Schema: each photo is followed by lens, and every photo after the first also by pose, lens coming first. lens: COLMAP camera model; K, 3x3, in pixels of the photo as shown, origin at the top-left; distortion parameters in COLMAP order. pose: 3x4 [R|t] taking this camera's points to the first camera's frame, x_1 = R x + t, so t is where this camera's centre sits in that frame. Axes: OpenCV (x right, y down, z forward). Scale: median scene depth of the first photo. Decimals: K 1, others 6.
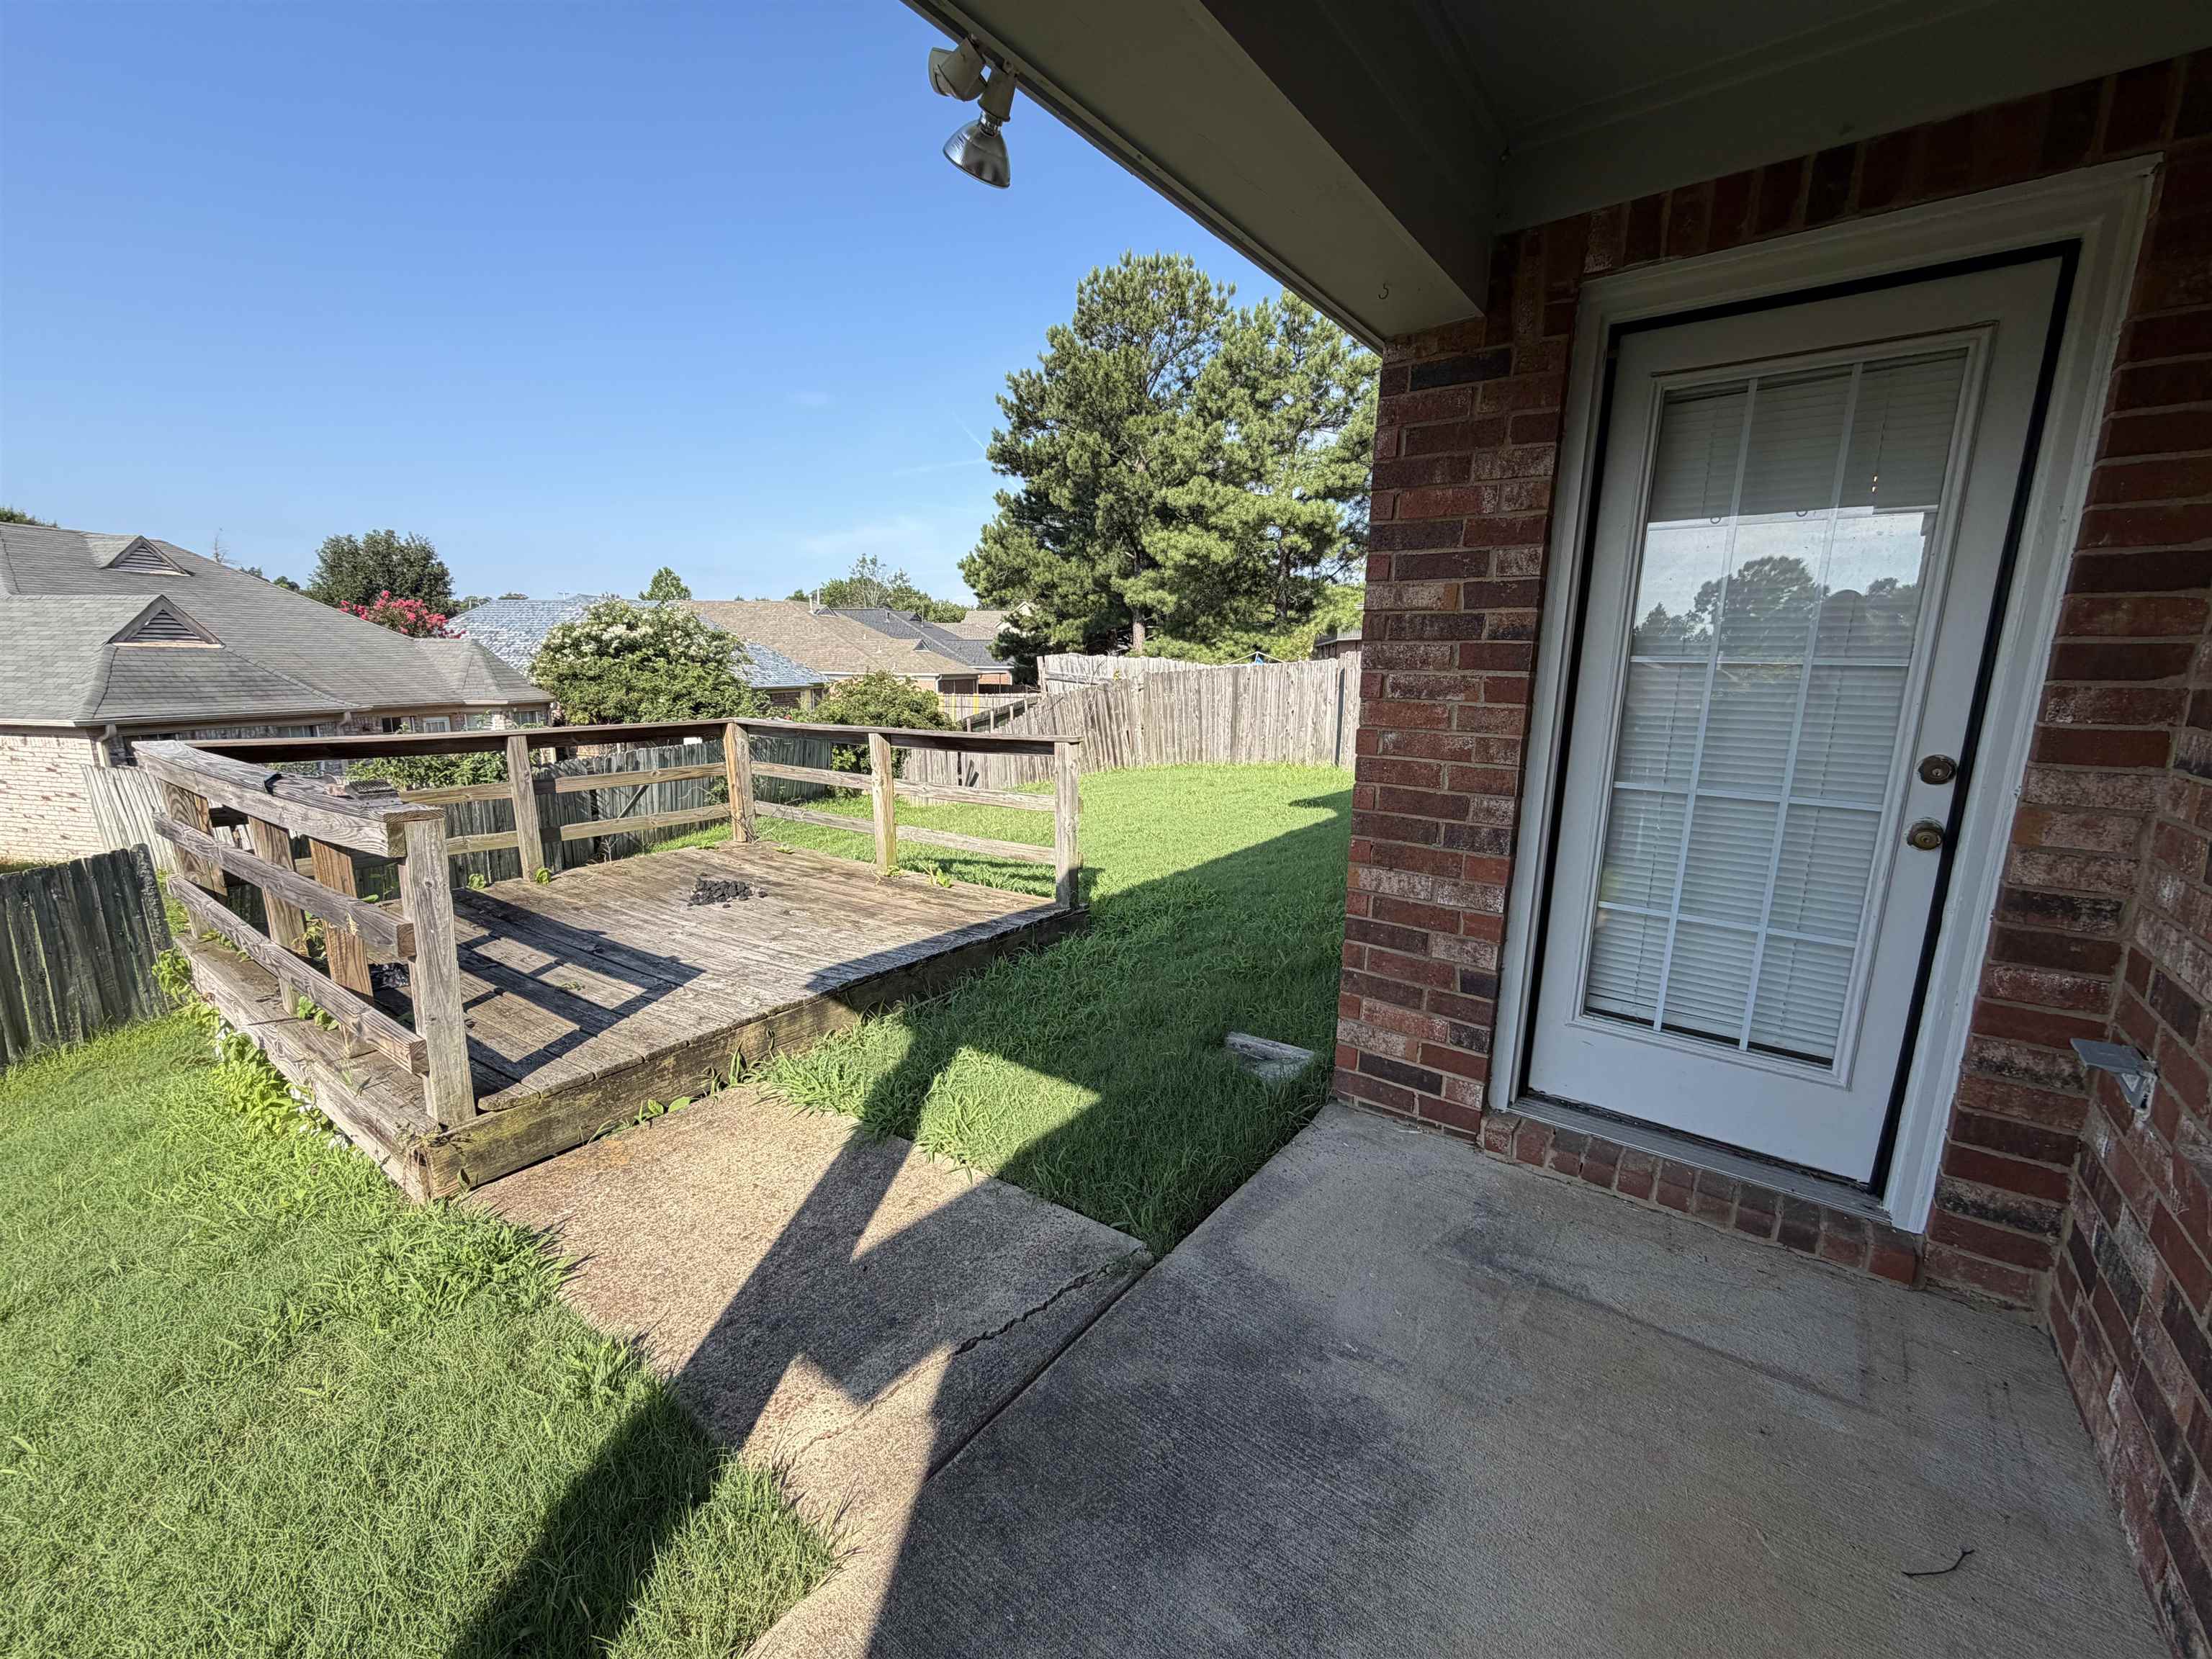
lens RADIAL K [[889.7, 0, 1108.8], [0, 889.7, 835.6], [0, 0, 1]] dist [-0.000204, 0.000253]
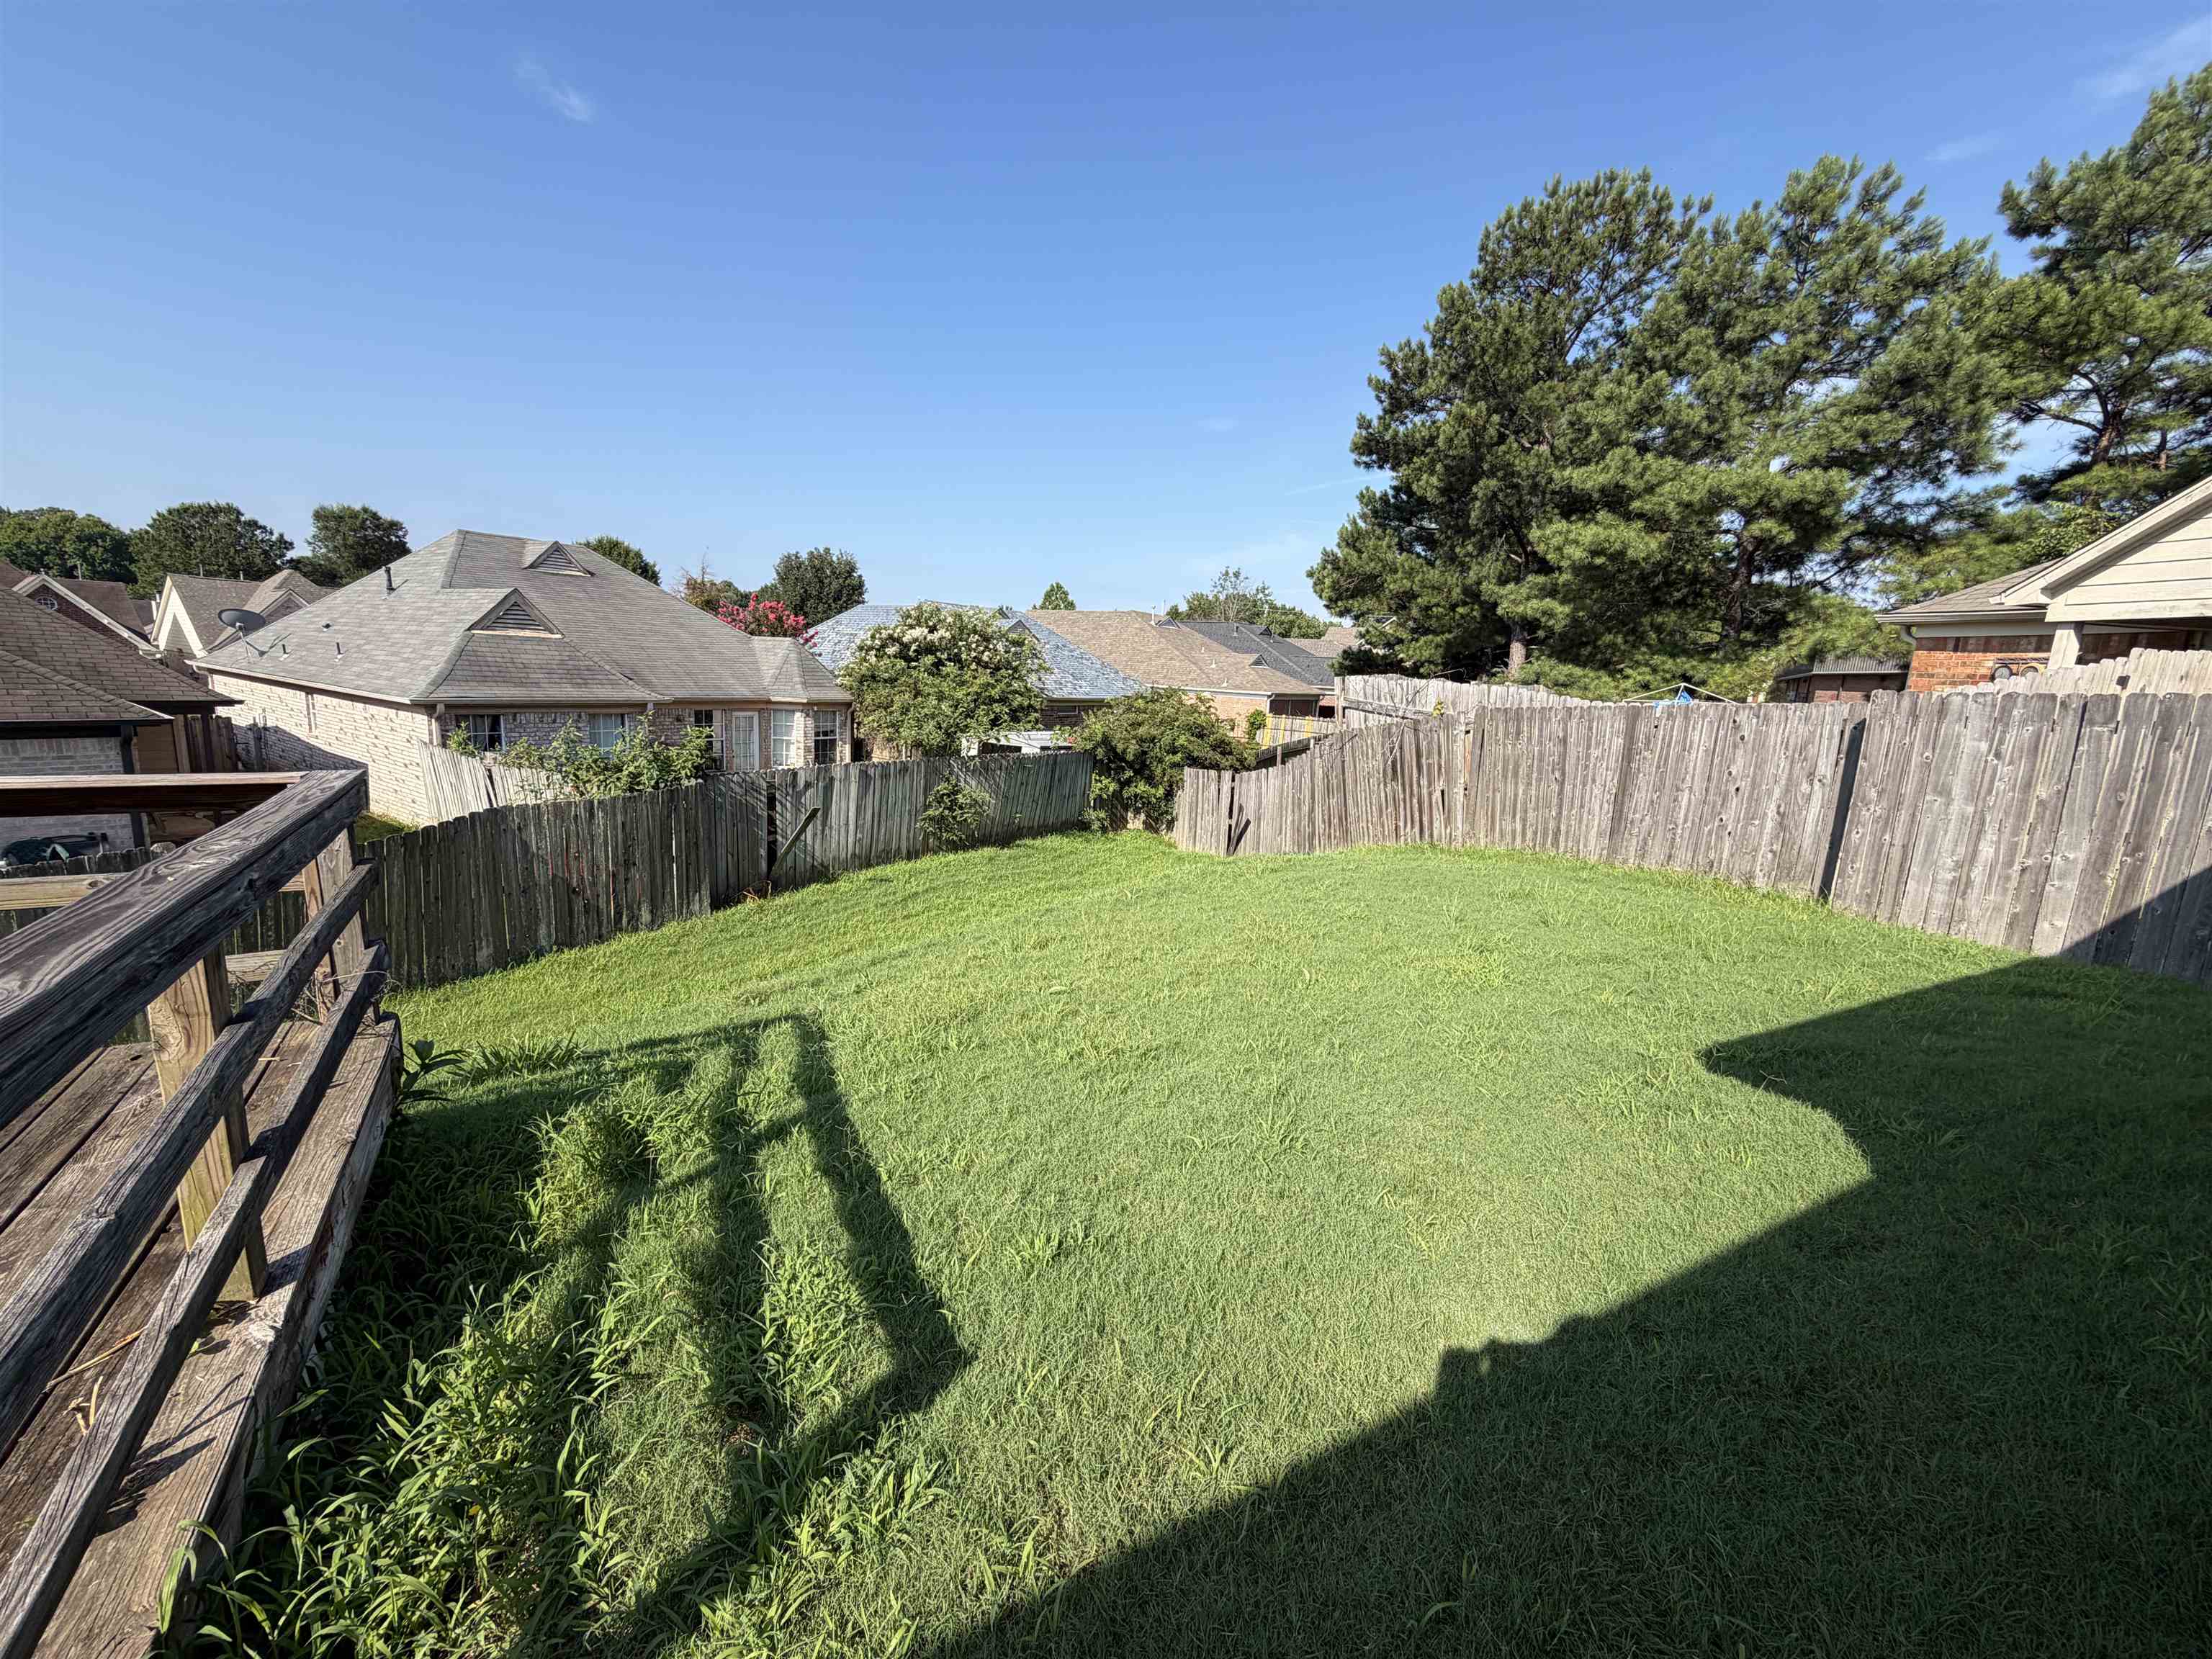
lens RADIAL K [[889.7, 0, 1098.7], [0, 889.7, 832.4], [0, 0, 1]] dist [-0.000204, 0.000253]
pose [[0.912810, 0.109517, -0.393426, 0.026932], [-0.118240, 0.992983, 0.002080, -0.029050], [0.390893, 0.044620, 0.919354, 0.141664]]
